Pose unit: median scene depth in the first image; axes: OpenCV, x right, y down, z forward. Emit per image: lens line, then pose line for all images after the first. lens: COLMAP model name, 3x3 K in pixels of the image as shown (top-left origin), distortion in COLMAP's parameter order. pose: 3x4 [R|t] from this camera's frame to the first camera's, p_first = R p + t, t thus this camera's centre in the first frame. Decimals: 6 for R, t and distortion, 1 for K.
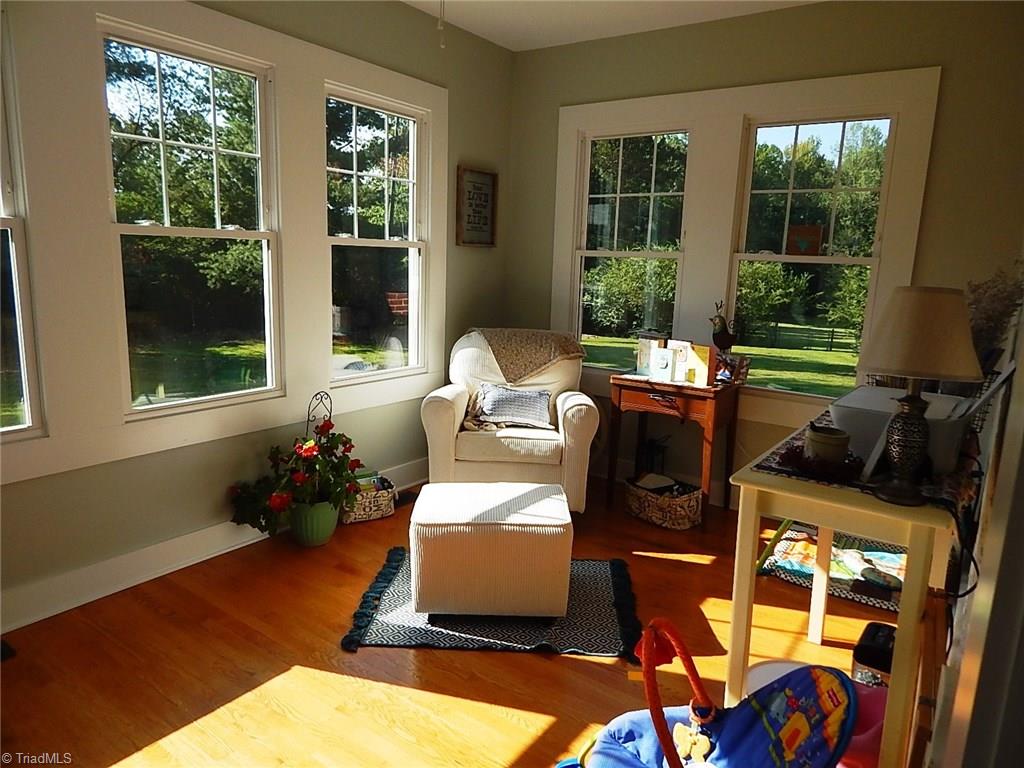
lens RADIAL K [[673.6, 0, 512.1], [0, 673.6, 382.3], [0, 0, 1]] dist [0.004975, -0.001847]
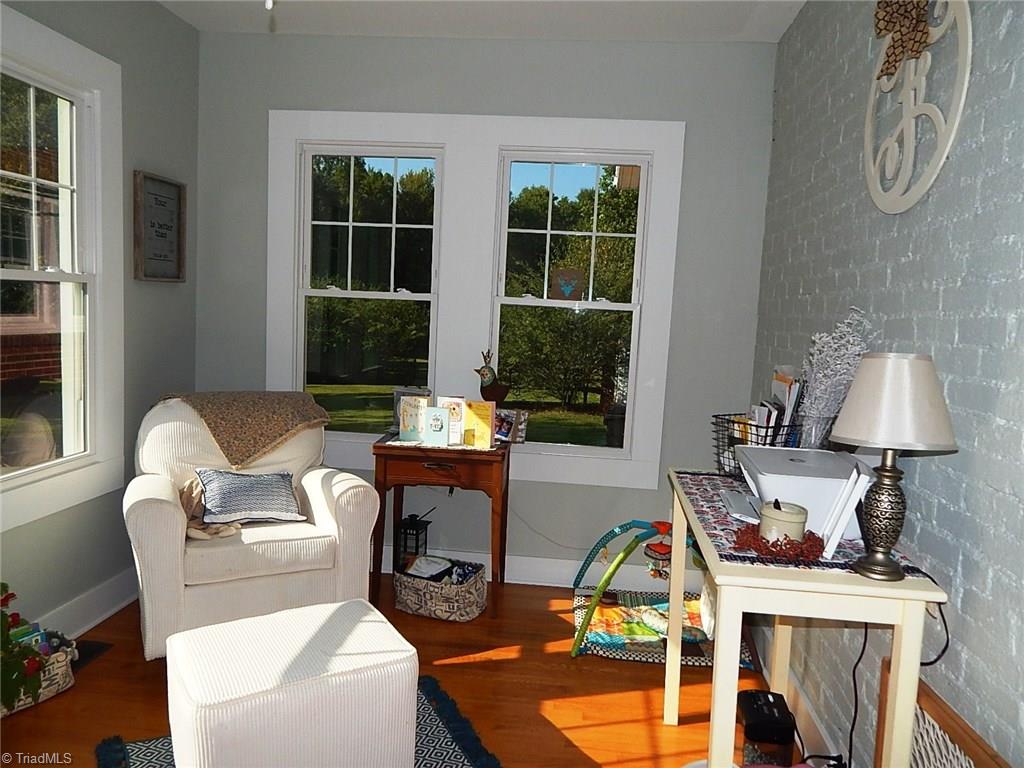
lens RADIAL K [[751.6, 0, 512.0], [0, 751.6, 384.0], [0, 0, 1]] dist [0.008069, 0.000680]
pose [[0.867189, -0.047142, 0.495743, -0.153887], [0.075037, 0.996513, -0.036498, -0.036987], [-0.492293, 0.068850, 0.867702, 0.128450]]
